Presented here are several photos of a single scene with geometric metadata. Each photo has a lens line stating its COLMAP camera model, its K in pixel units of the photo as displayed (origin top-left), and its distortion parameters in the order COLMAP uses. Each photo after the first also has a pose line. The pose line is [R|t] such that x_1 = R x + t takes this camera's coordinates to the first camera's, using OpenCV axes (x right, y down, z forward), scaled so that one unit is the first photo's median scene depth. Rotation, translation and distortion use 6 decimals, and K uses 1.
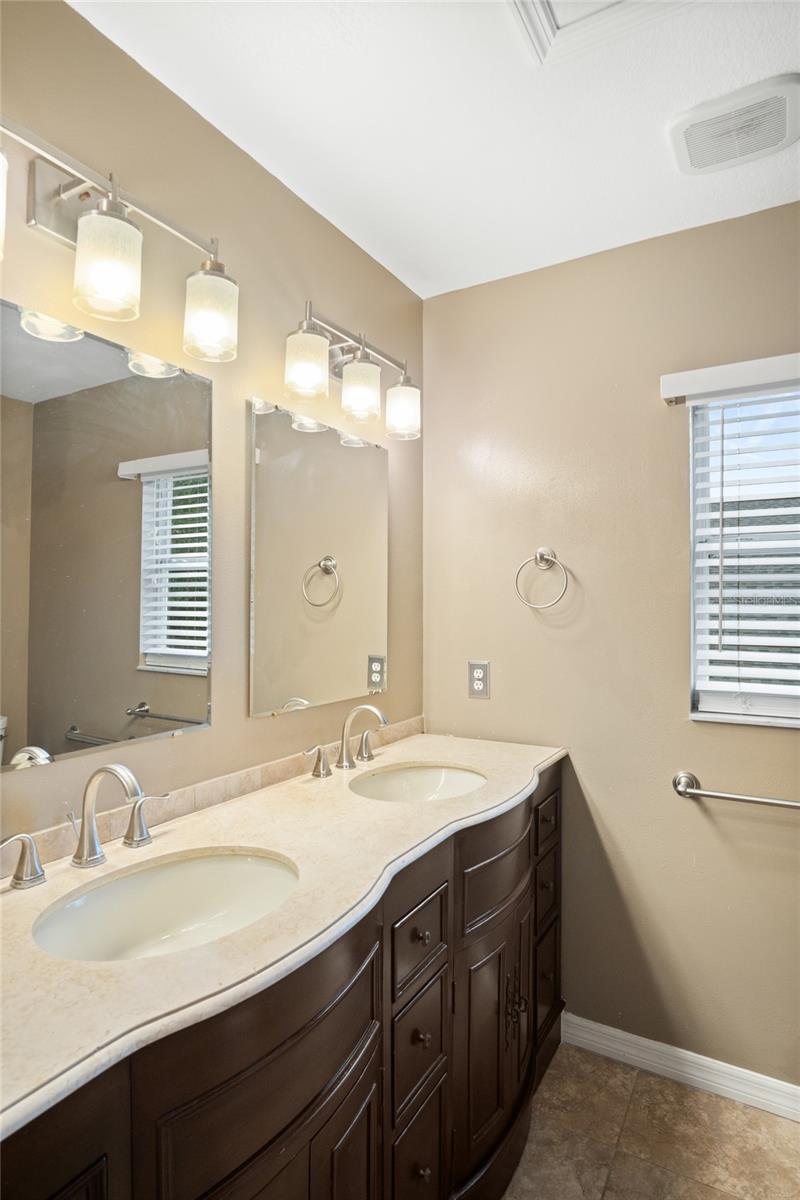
lens RADIAL K [[649.7, 0, 401.5], [0, 649.7, 604.3], [0, 0, 1]] dist [-0.030534, 0.008392]
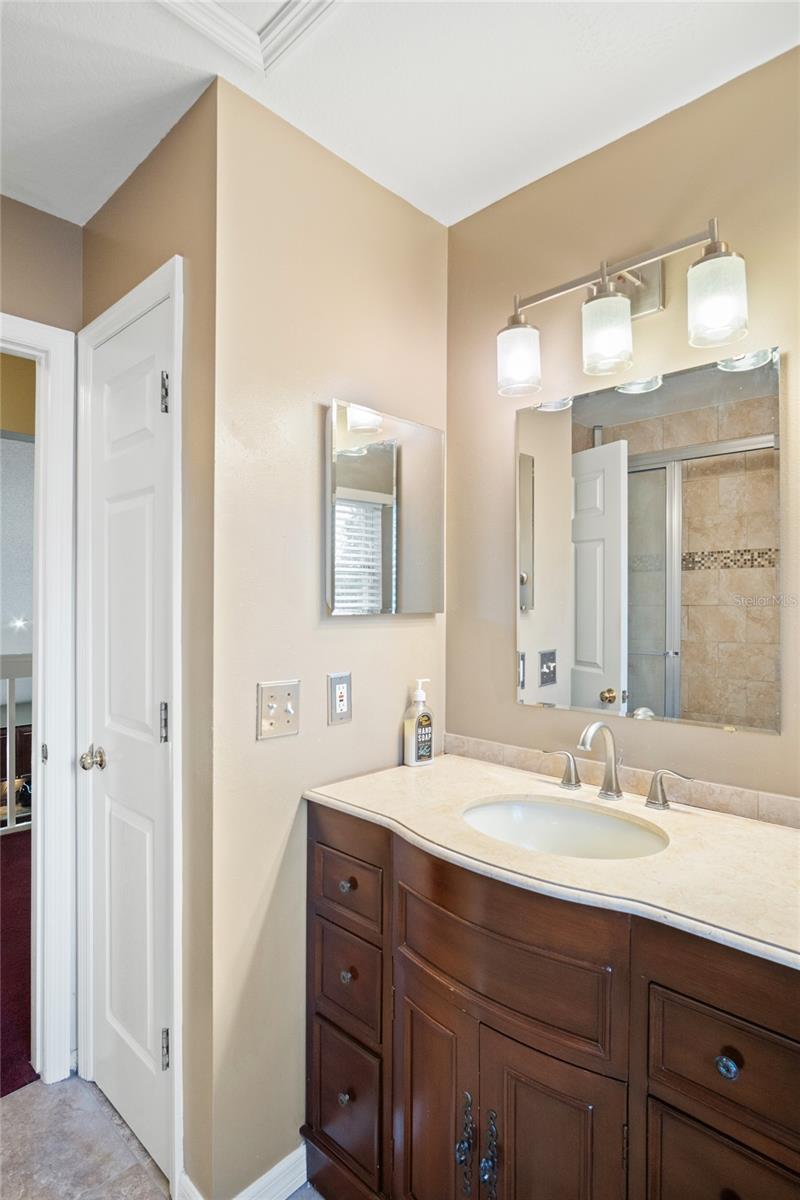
lens RADIAL K [[649.7, 0, 401.7], [0, 649.7, 594.5], [0, 0, 1]] dist [-0.030534, 0.008392]
pose [[-0.241578, -0.005938, -0.970363, 0.869019], [0.004386, 0.999964, -0.007211, -0.004456], [0.970372, -0.005998, -0.241543, 0.873805]]
